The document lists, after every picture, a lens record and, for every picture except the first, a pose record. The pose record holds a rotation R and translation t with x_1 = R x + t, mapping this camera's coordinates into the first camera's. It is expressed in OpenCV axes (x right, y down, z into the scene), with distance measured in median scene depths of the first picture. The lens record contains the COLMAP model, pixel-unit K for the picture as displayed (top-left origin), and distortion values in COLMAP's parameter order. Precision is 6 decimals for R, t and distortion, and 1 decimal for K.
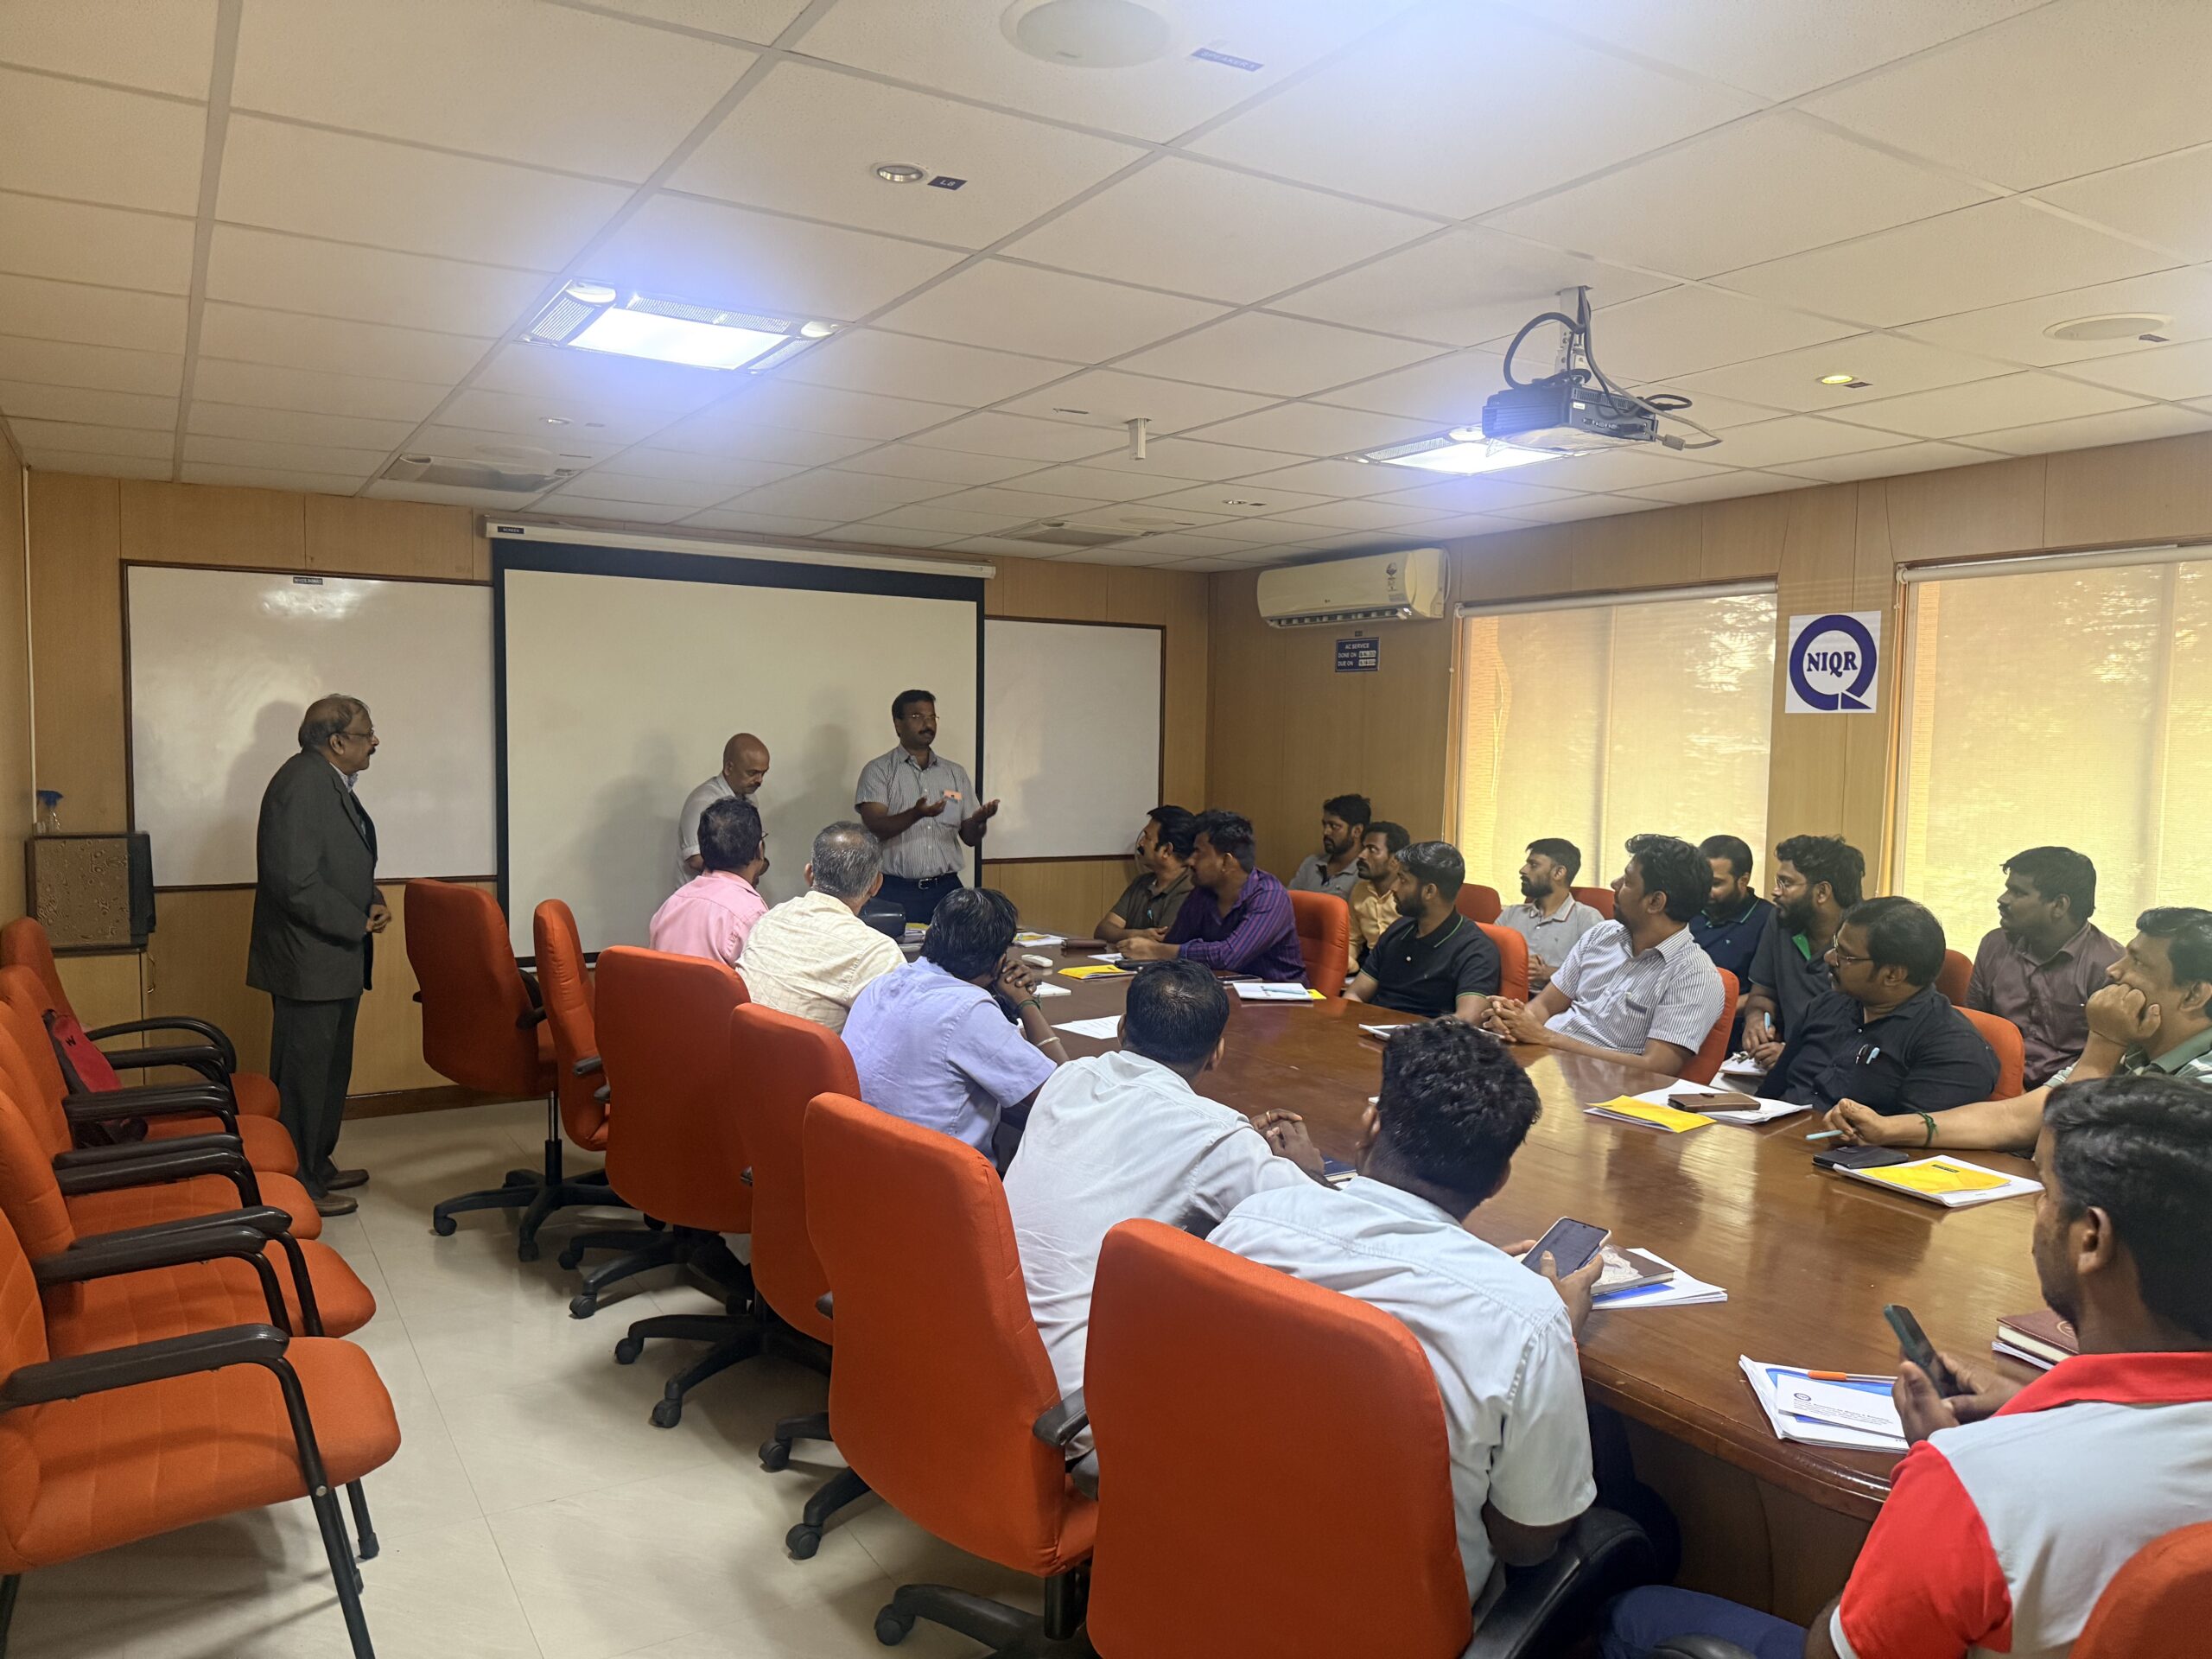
lens RADIAL K [[1552.0, 0, 1106.0], [0, 1552.0, 829.5], [0, 0, 1]] dist [0.082780, -0.136406]
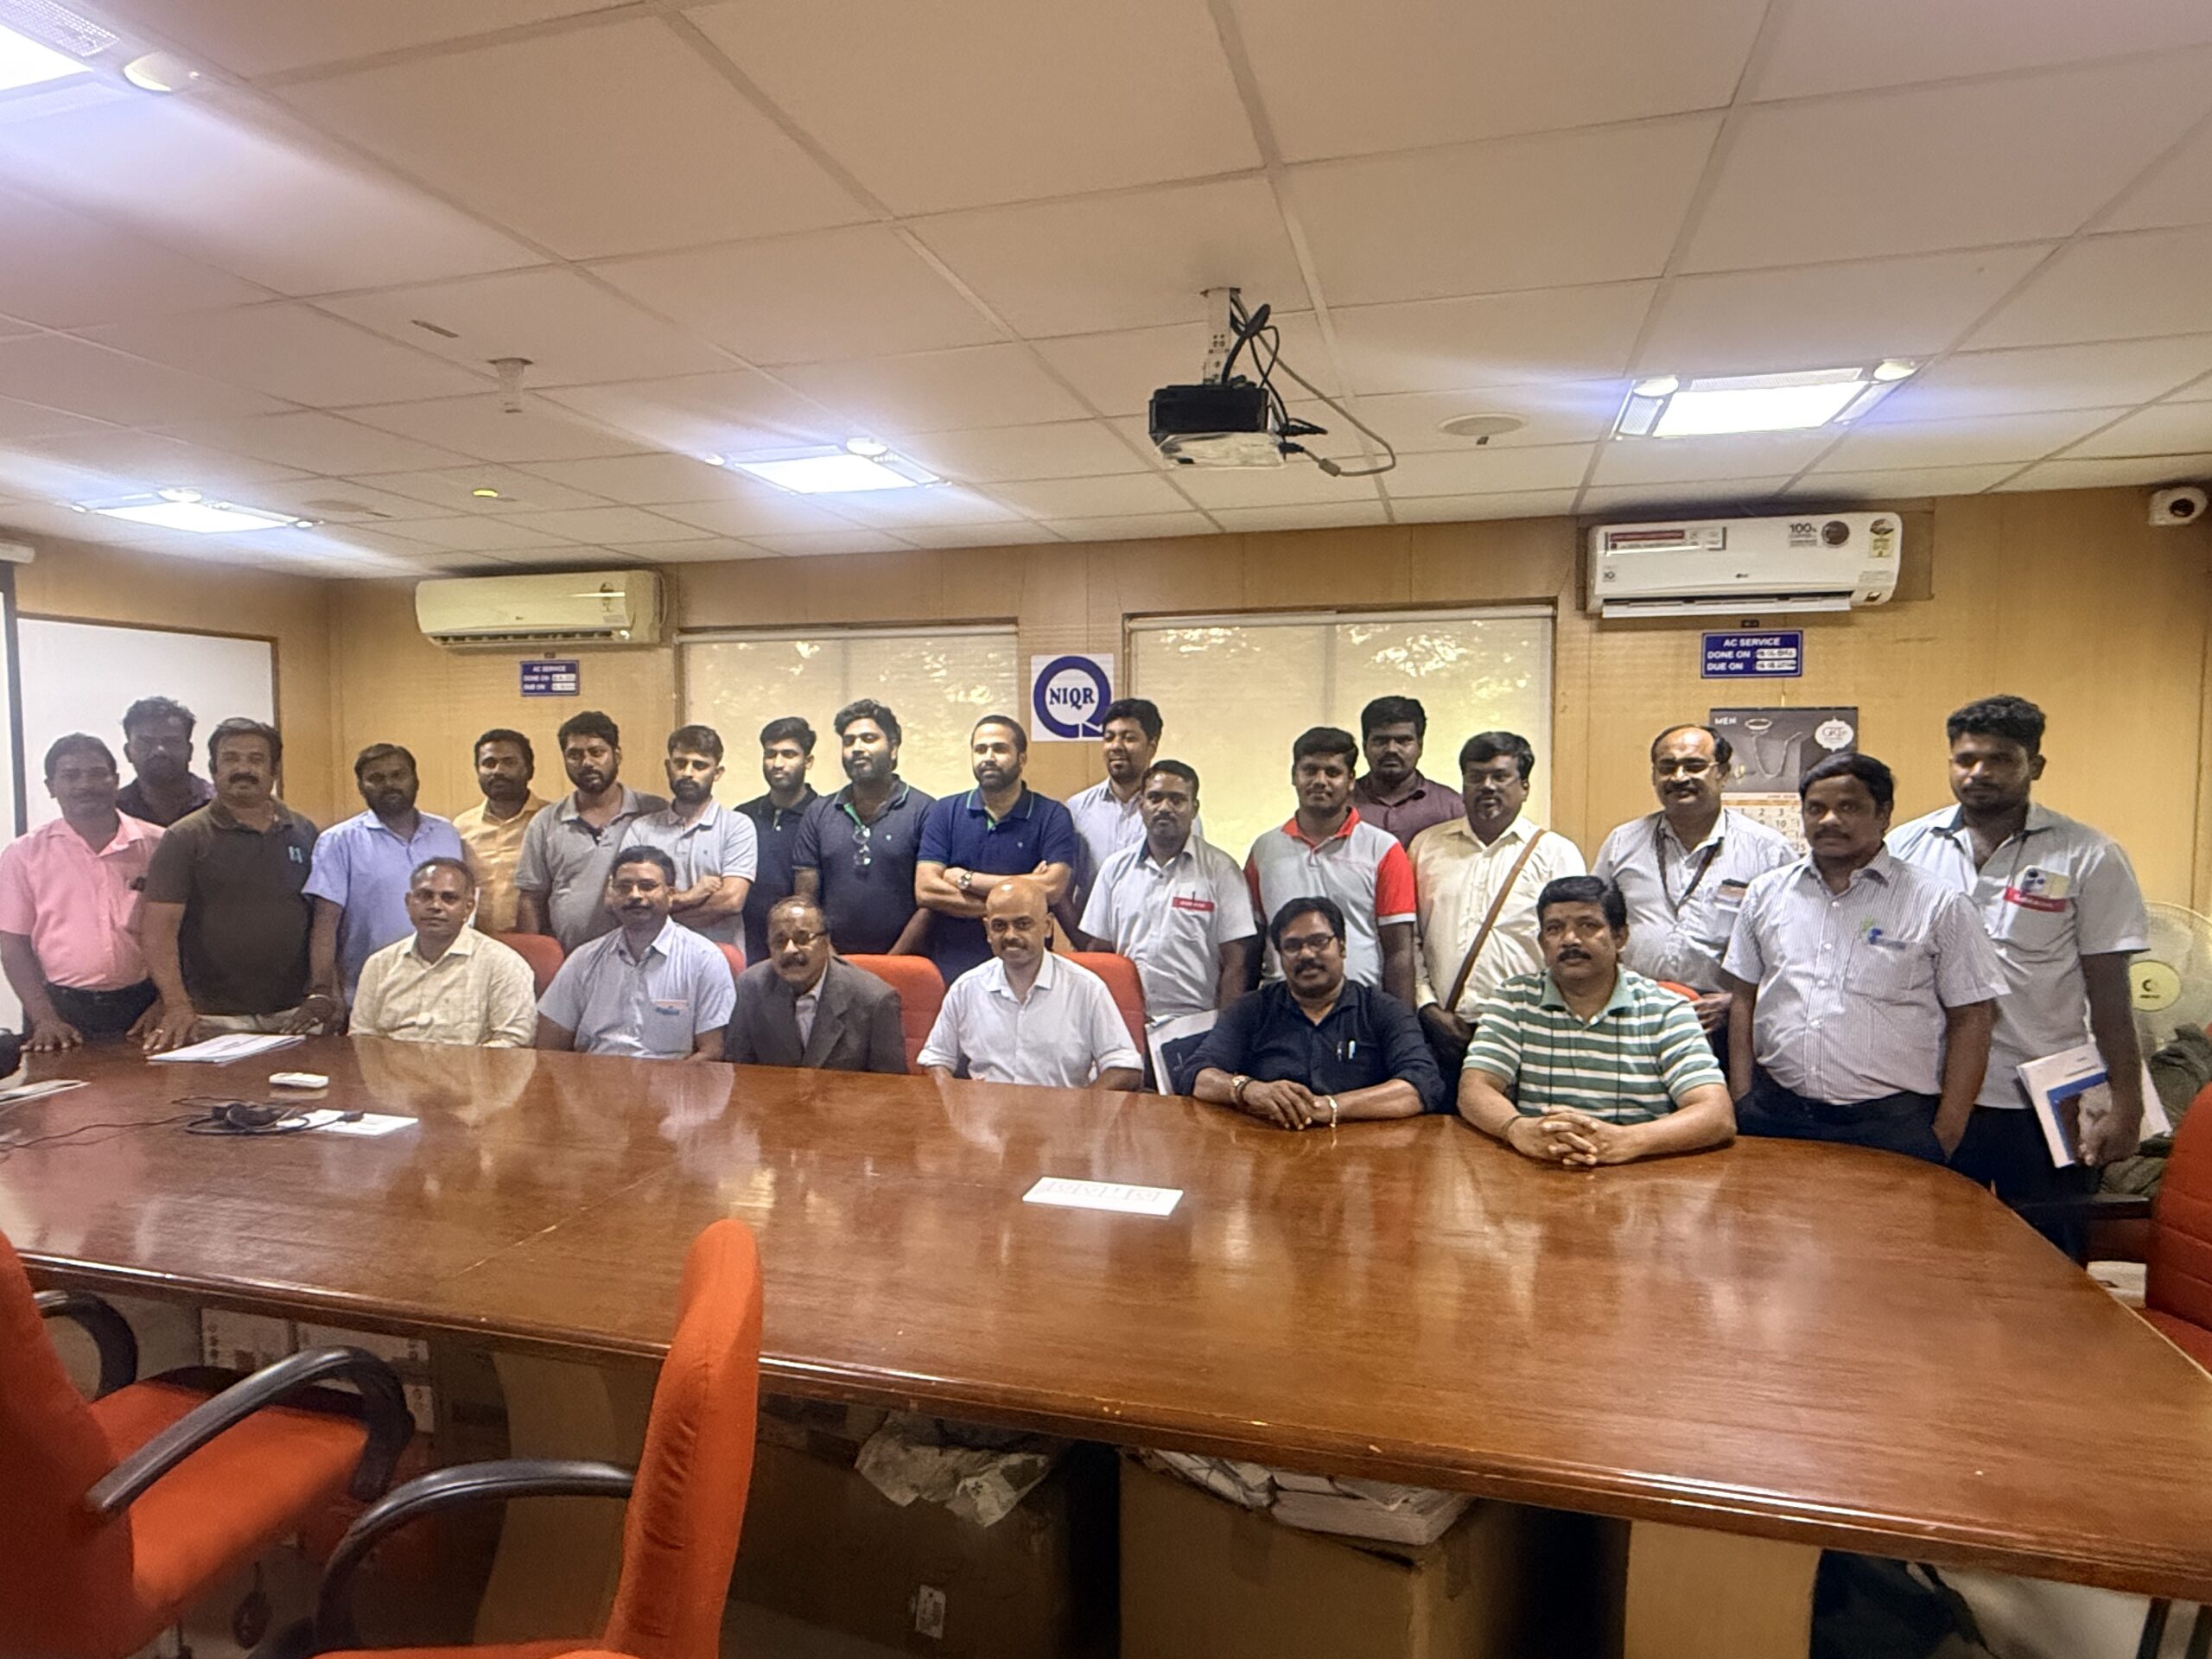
lens RADIAL K [[1300.3, 0, 1106.0], [0, 1300.3, 829.5], [0, 0, 1]] dist [0.001549, -0.000130]
pose [[0.741646, -0.046821, 0.669155, -0.166219], [0.051168, 0.998603, 0.013162, -0.019610], [-0.668837, 0.024478, 0.743006, 0.268683]]
